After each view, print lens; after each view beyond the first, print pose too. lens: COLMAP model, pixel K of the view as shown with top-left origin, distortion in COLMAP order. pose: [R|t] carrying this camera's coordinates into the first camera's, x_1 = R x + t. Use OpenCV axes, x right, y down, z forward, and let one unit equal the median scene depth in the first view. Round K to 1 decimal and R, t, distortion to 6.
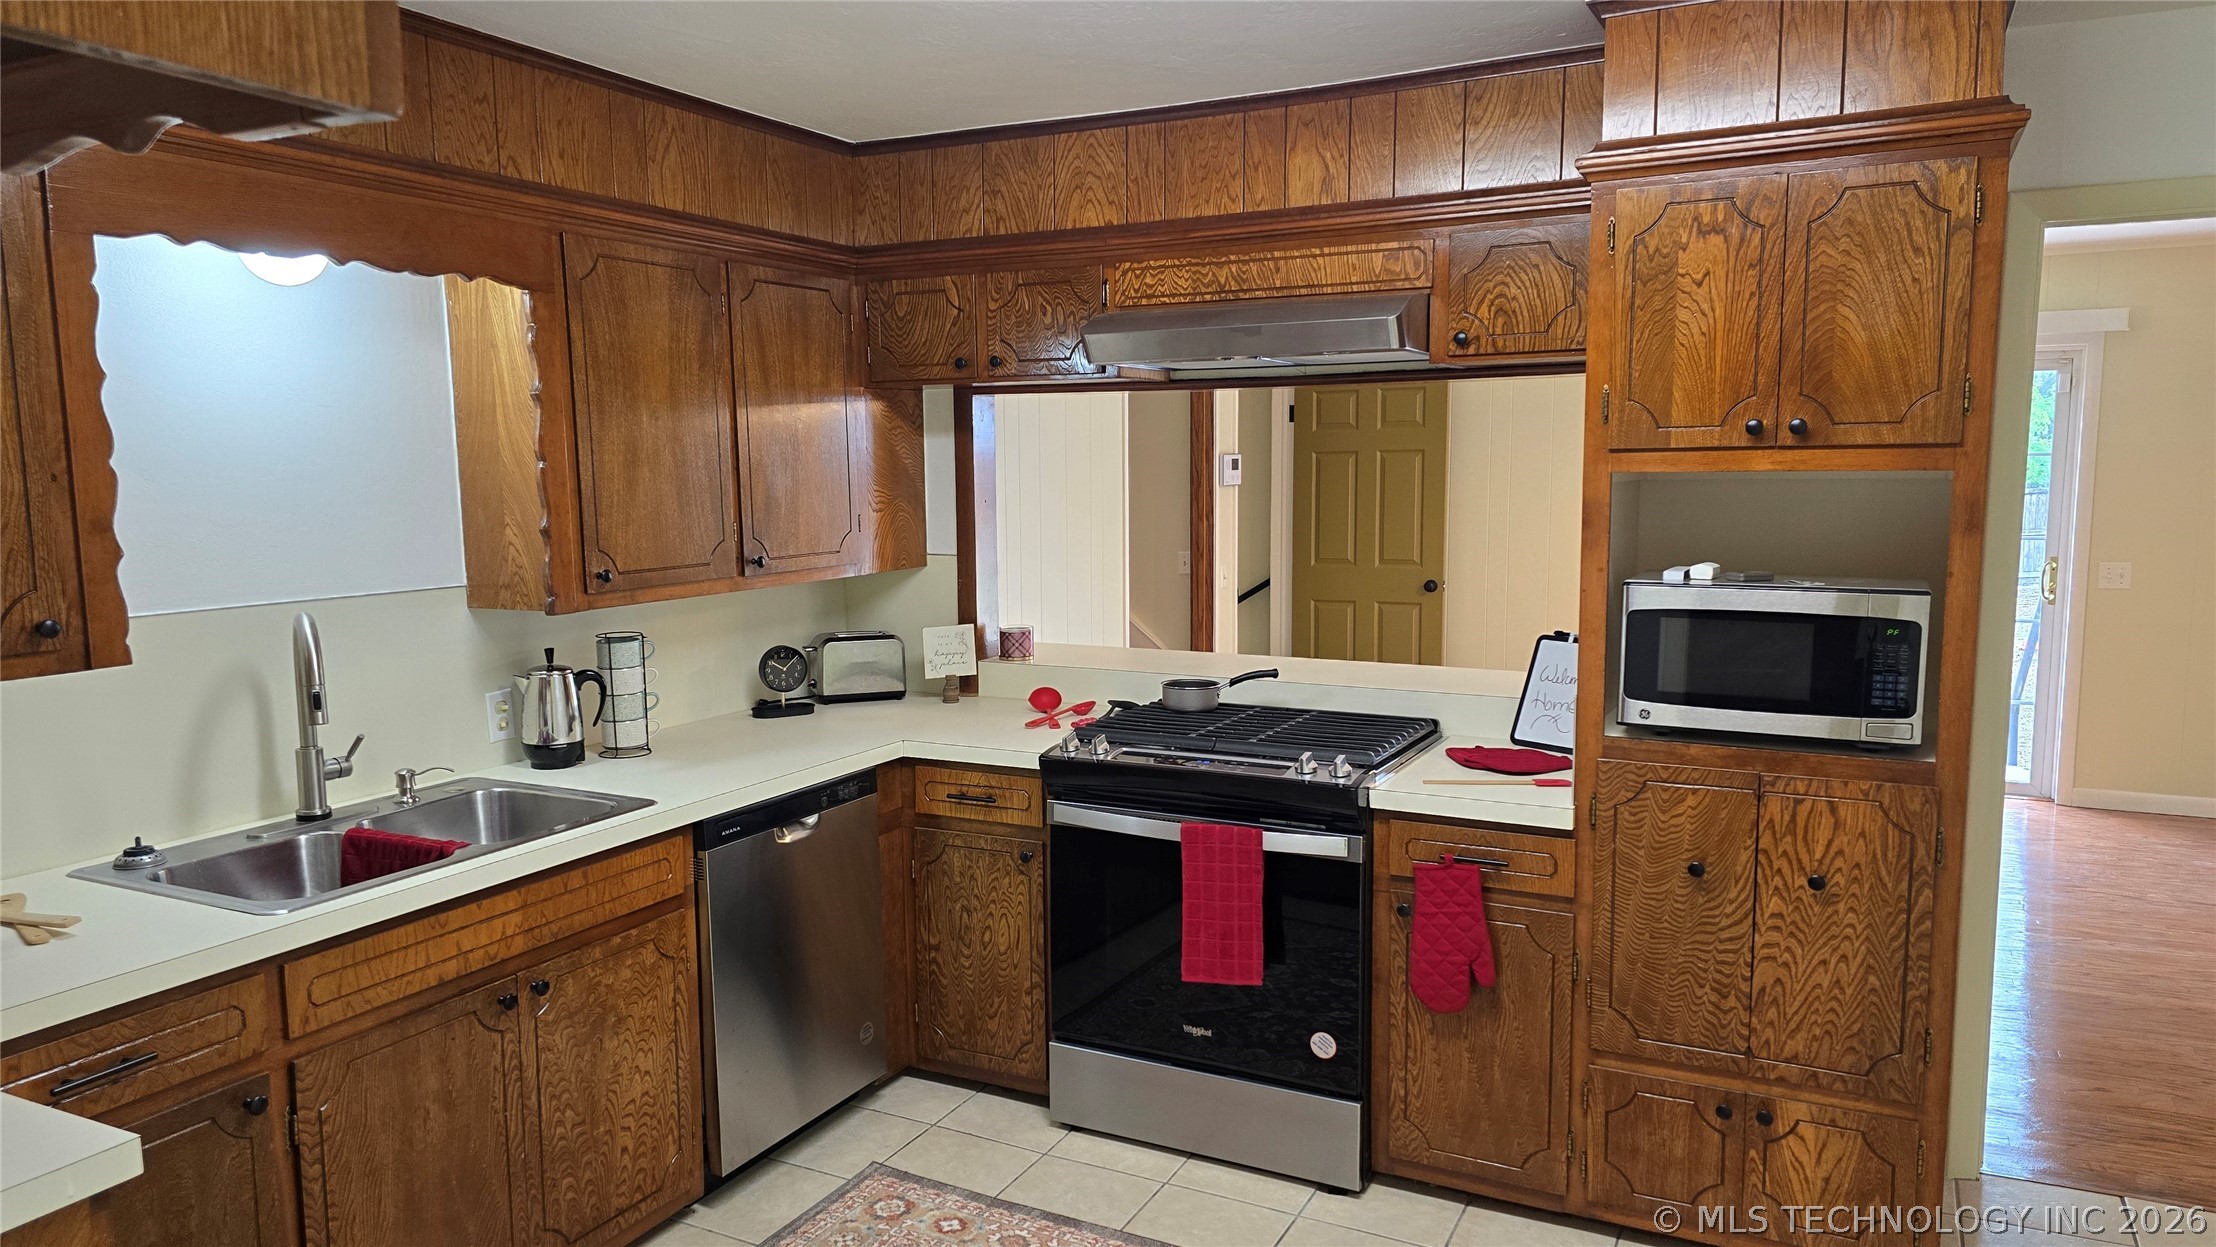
lens RADIAL K [[1482.4, 0, 1123.8], [0, 1482.4, 631.1], [0, 0, 1]] dist [0.071671, -0.056370]
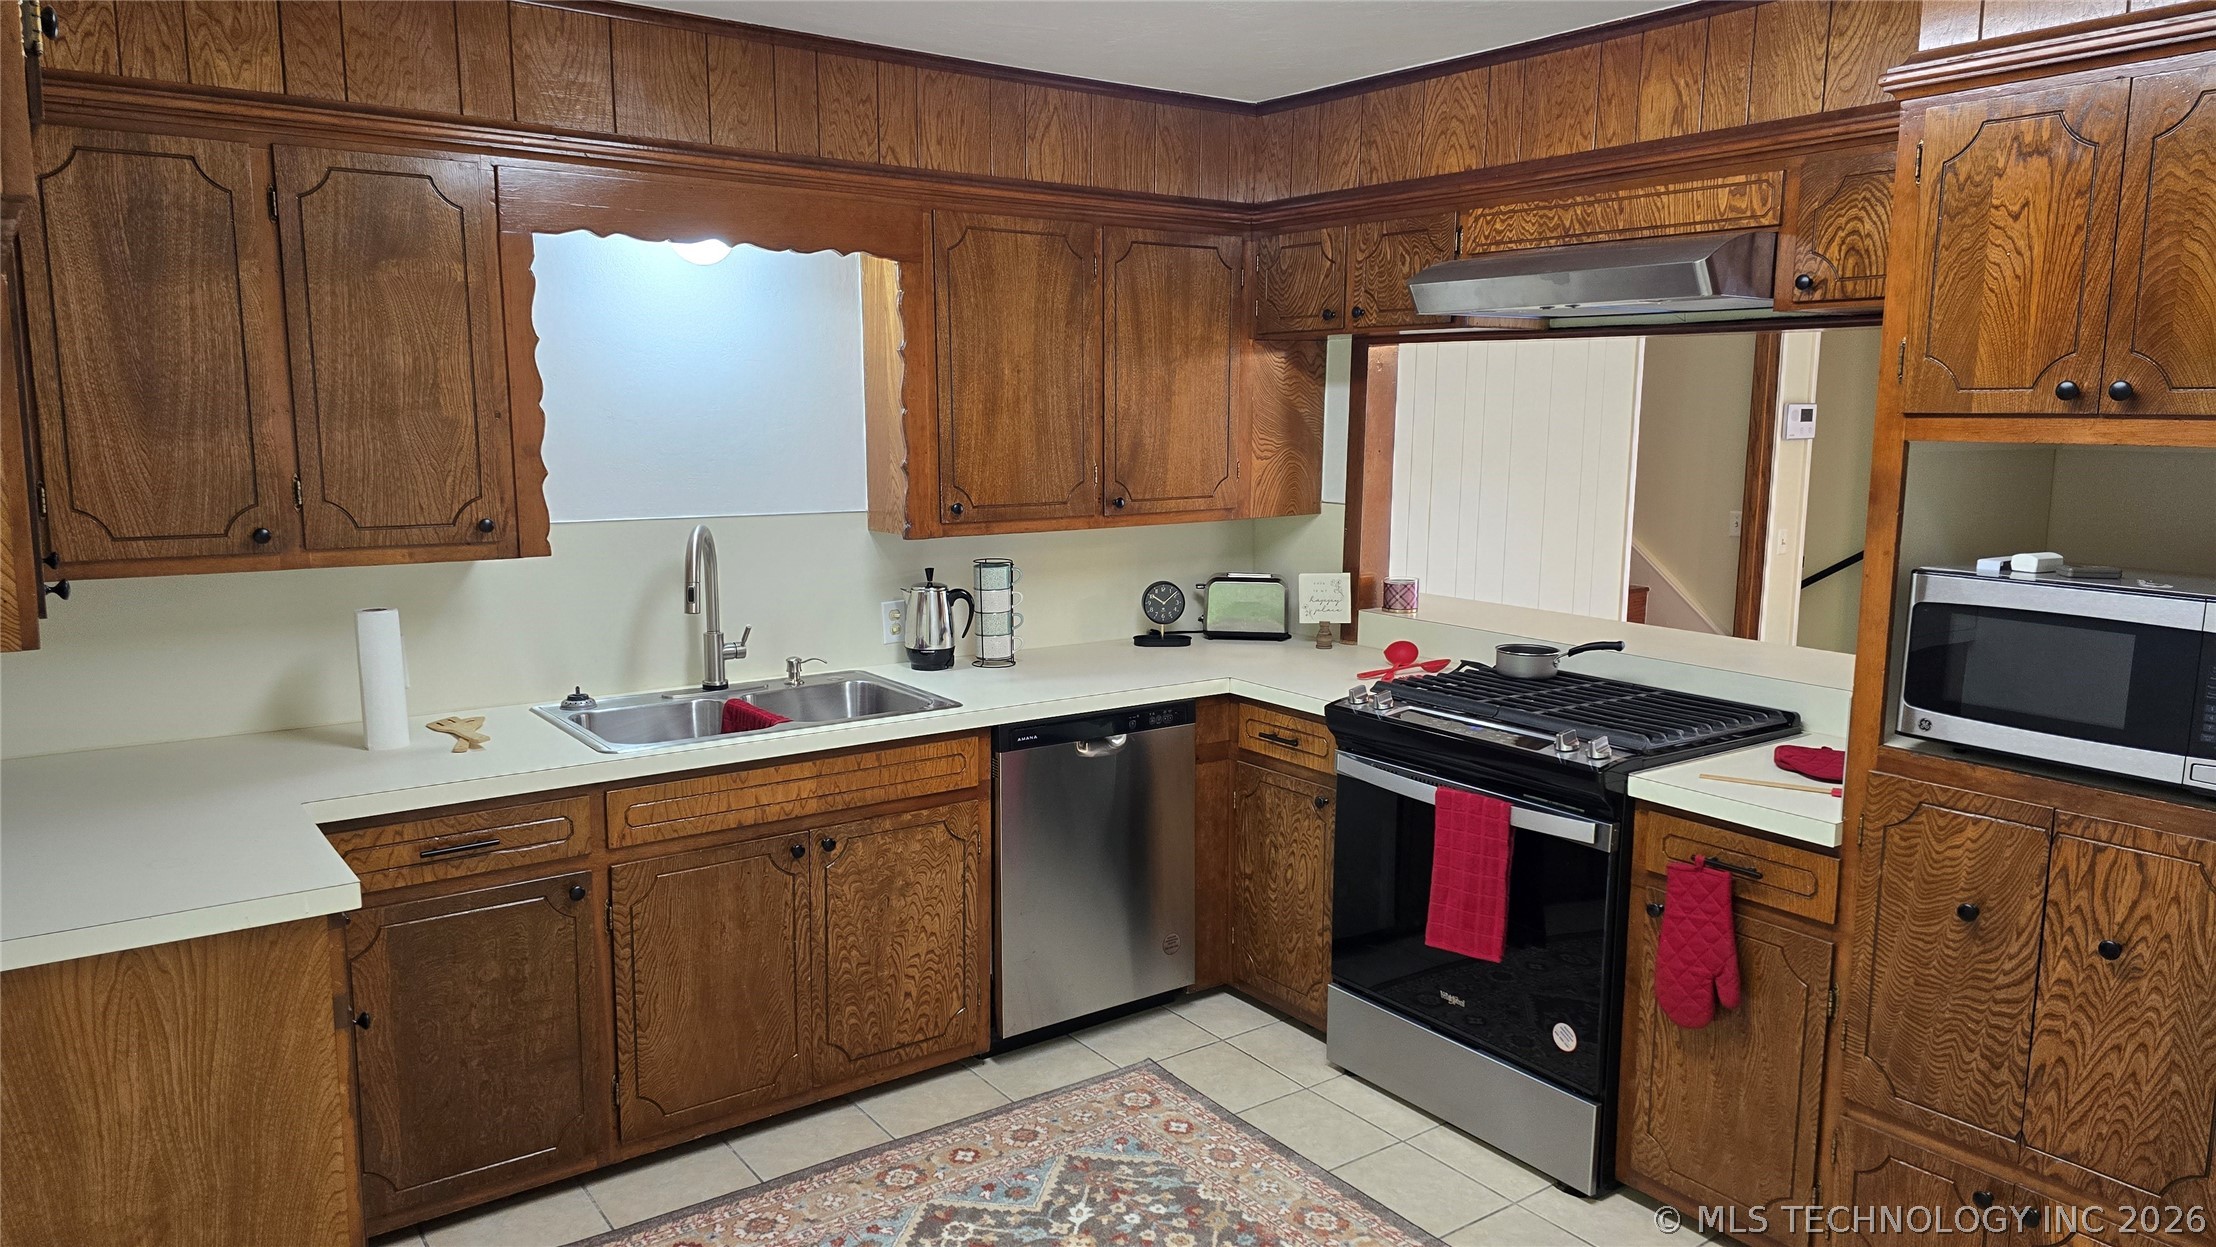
lens RADIAL K [[1482.4, 0, 1096.3], [0, 1482.4, 622.4], [0, 0, 1]] dist [0.071671, -0.056370]
pose [[0.896139, 0.081196, -0.436283, 0.273514], [-0.067177, 0.996610, 0.047493, -0.011193], [0.438660, -0.013252, 0.898555, 0.016278]]
